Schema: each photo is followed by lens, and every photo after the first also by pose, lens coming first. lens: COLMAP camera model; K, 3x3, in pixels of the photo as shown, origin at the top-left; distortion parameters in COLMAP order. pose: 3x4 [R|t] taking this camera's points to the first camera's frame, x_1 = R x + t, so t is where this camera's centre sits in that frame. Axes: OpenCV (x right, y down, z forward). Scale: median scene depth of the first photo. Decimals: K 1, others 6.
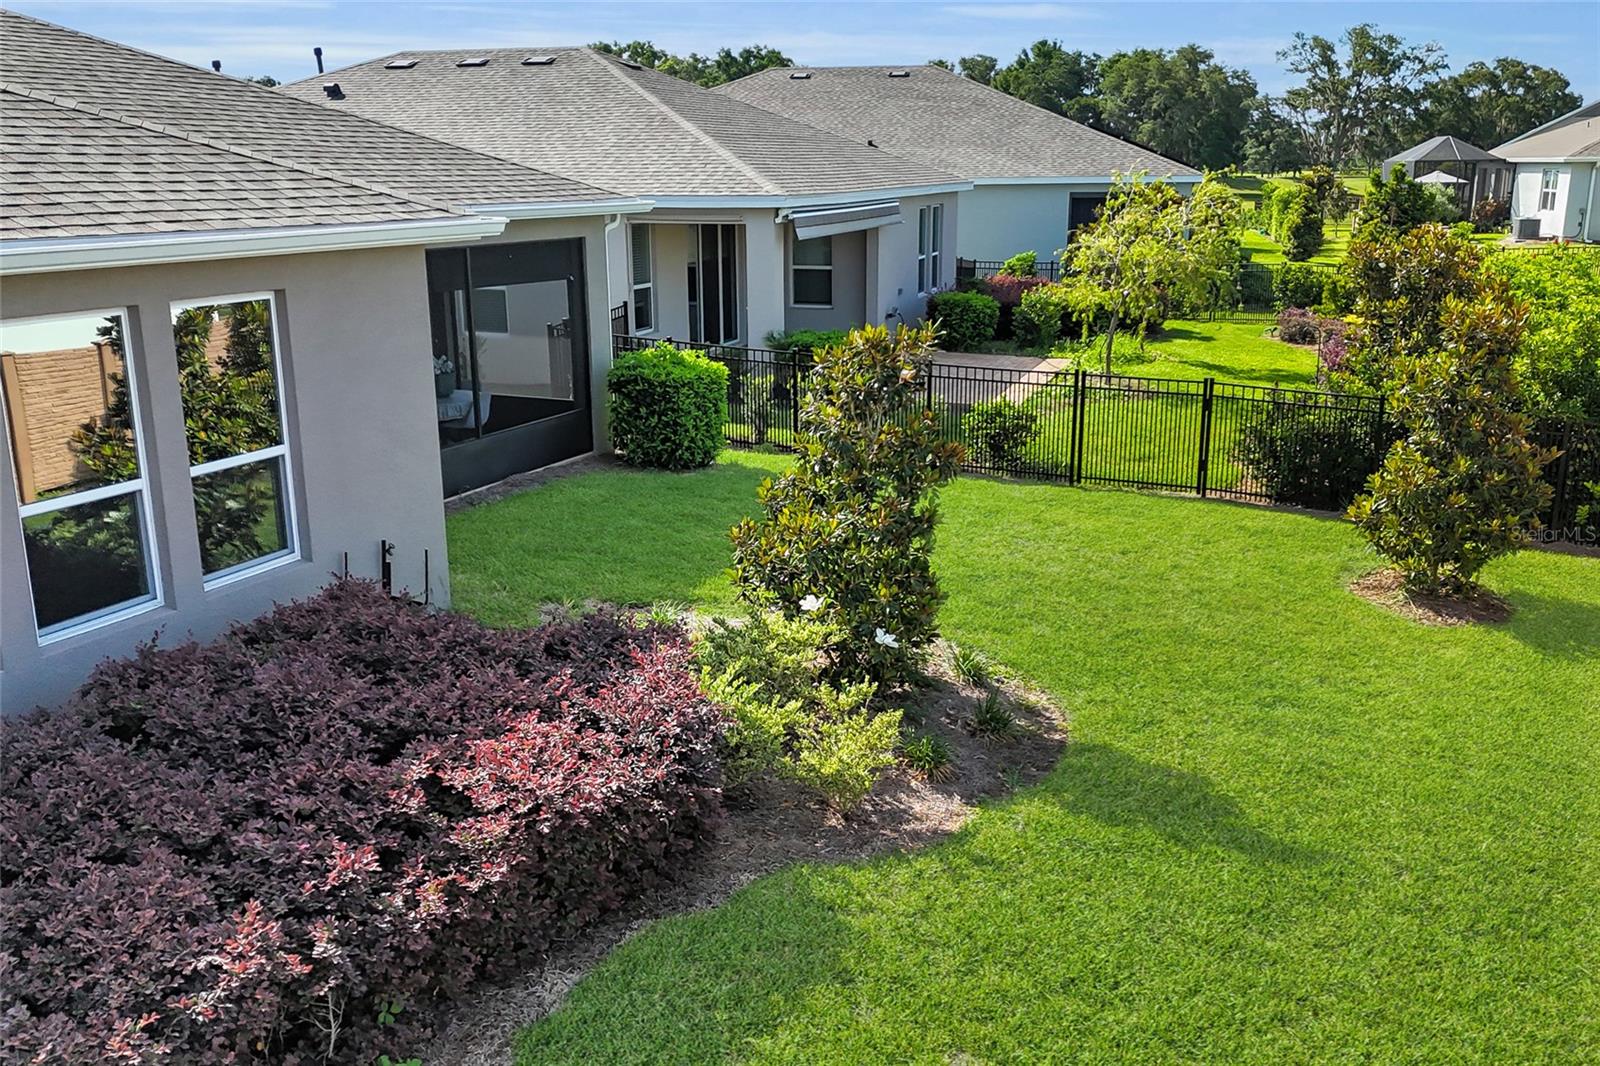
lens RADIAL K [[1439.5, 0, 800.0], [0, 1439.5, 533.0], [0, 0, 1]] dist [0.094350, -0.130422]
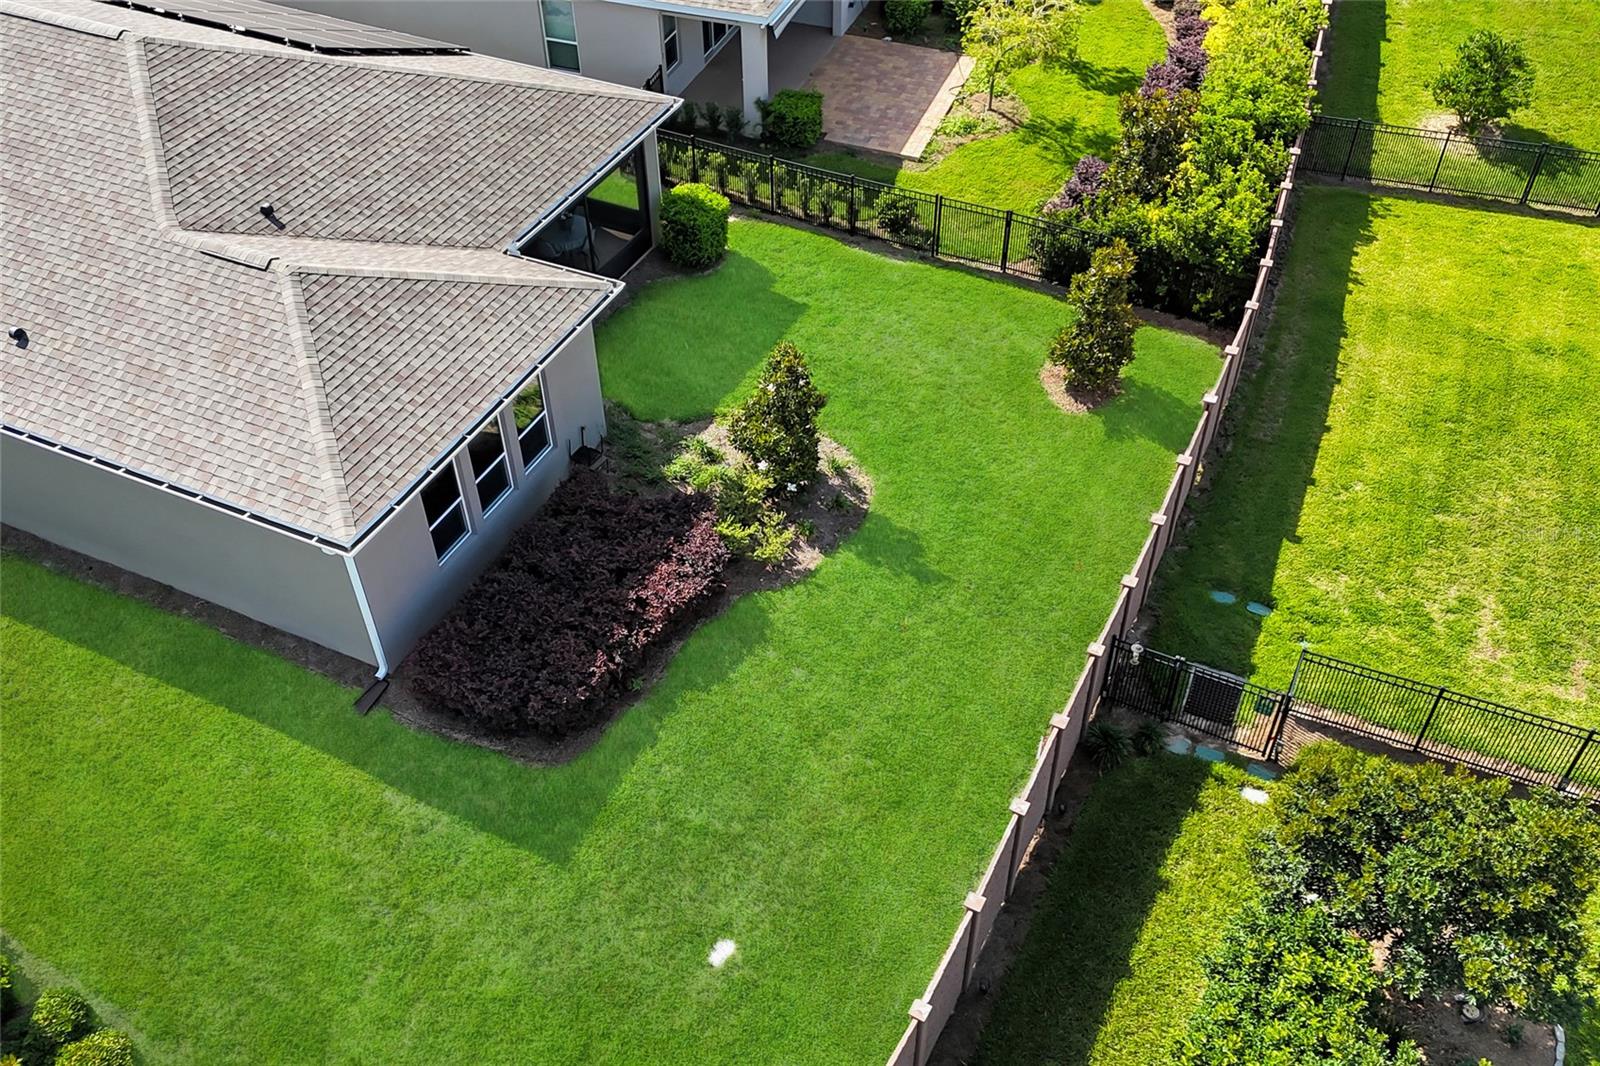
lens RADIAL K [[1393.3, 0, 793.8], [0, 1393.3, 532.1], [0, 0, 1]] dist [0.113899, -0.161959]
pose [[0.999841, 0.011418, -0.013694, 0.107148], [-0.003604, 0.881632, 0.471923, -1.103618], [0.017461, -0.471798, 0.881534, -1.291965]]
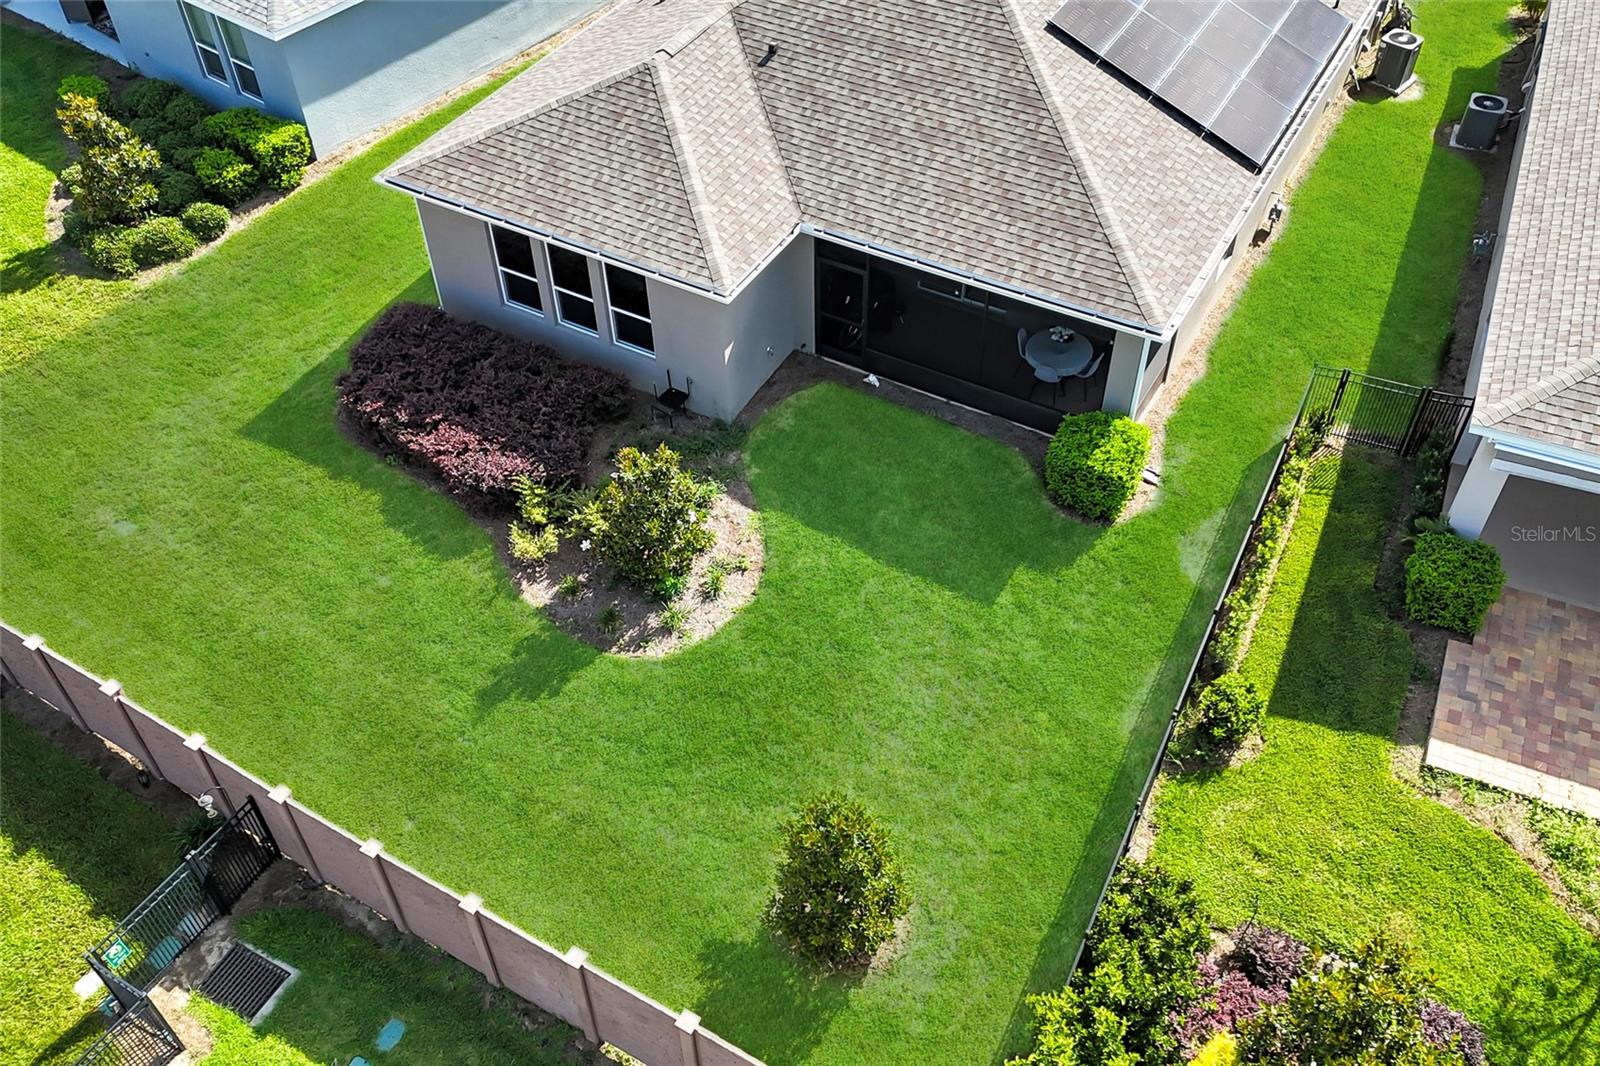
lens RADIAL K [[1393.3, 0, 793.8], [0, 1393.3, 532.1], [0, 0, 1]] dist [0.113899, -0.161959]
pose [[-0.089590, 0.723199, -0.684804, 1.692402], [-0.245851, 0.650234, 0.718855, -1.786638], [0.965159, 0.232762, 0.119544, 1.154729]]
